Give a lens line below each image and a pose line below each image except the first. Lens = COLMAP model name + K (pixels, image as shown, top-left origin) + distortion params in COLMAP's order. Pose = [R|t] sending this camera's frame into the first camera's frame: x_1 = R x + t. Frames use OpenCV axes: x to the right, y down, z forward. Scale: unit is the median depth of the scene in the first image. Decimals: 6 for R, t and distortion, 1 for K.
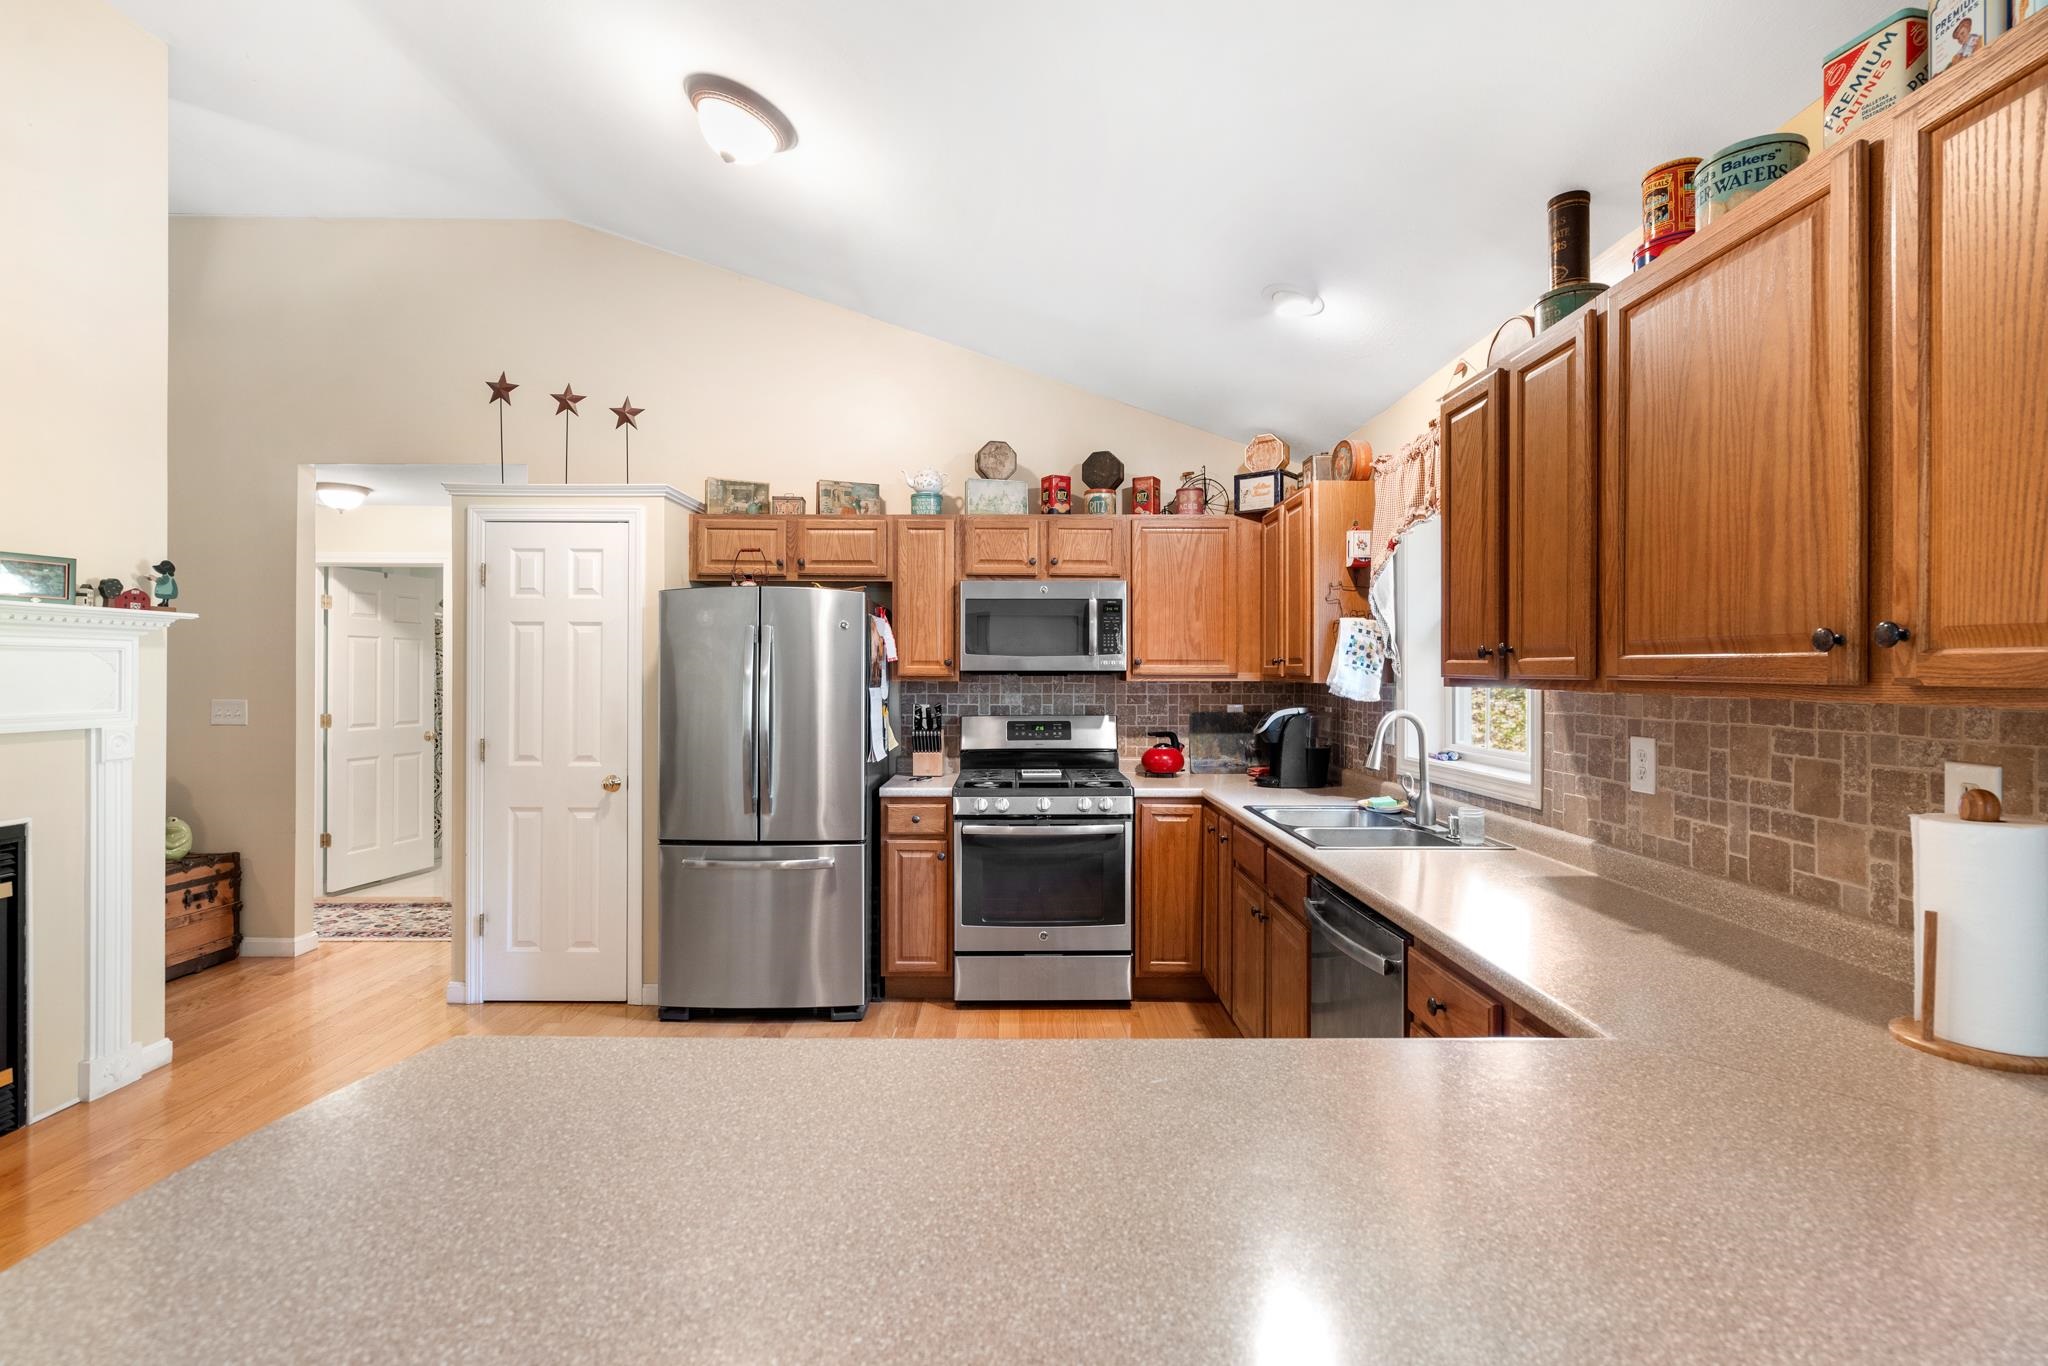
lens RADIAL K [[936.3, 0, 1016.5], [0, 936.3, 673.2], [0, 0, 1]] dist [-0.009795, 0.000025]
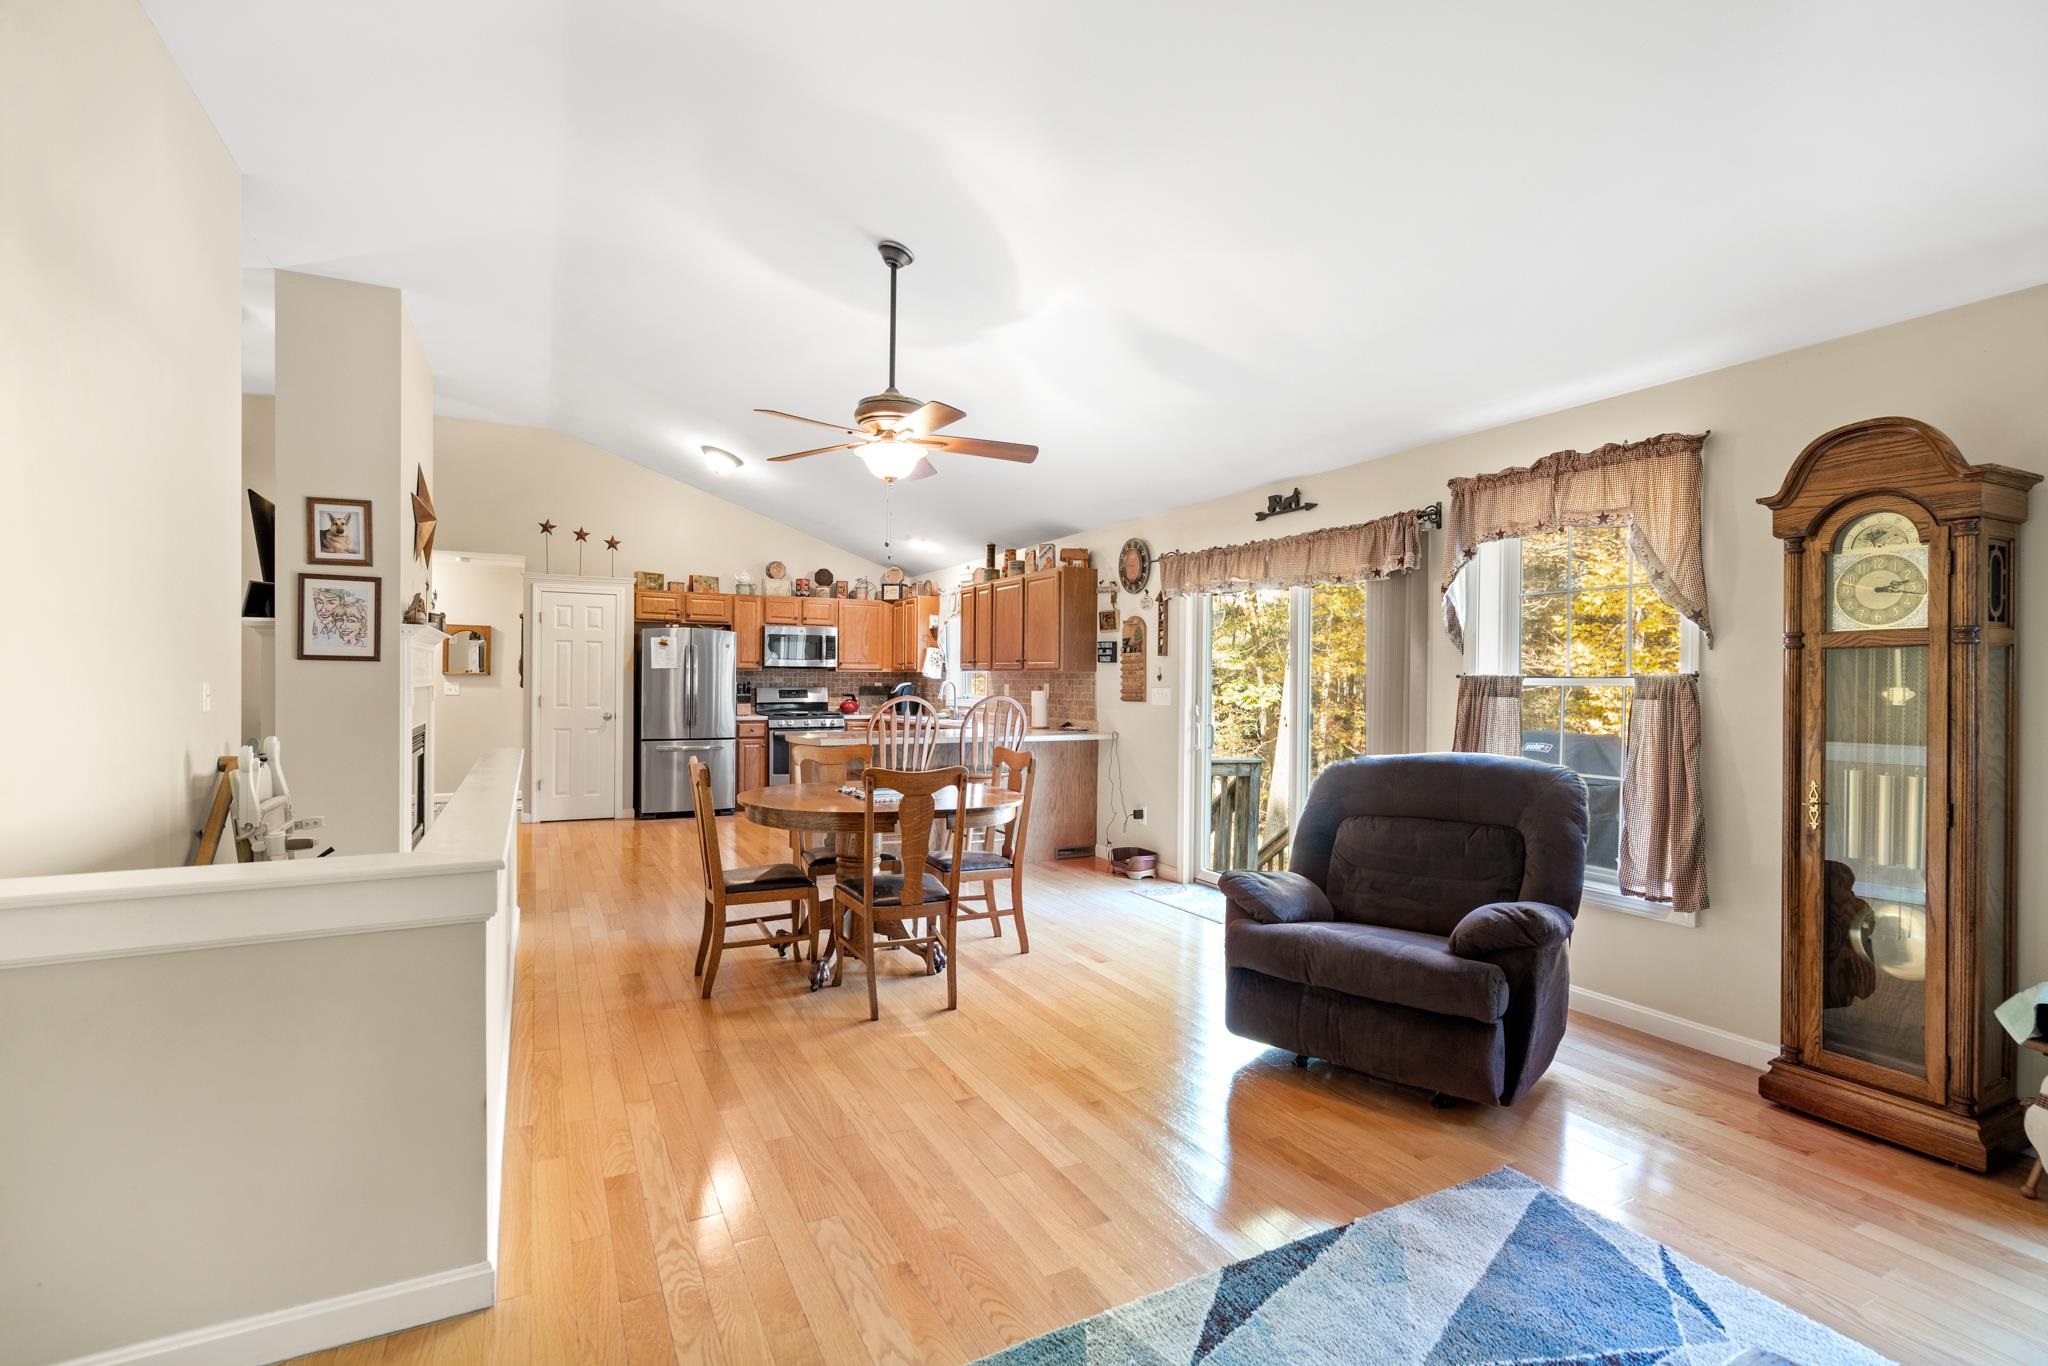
lens RADIAL K [[936.3, 0, 1016.5], [0, 936.3, 673.2], [0, 0, 1]] dist [-0.009795, 0.000025]
pose [[0.889486, 0.008446, 0.456884, -0.545845], [-0.006522, 0.999962, -0.005789, 0.023592], [-0.456916, 0.002169, 0.889507, -1.261312]]
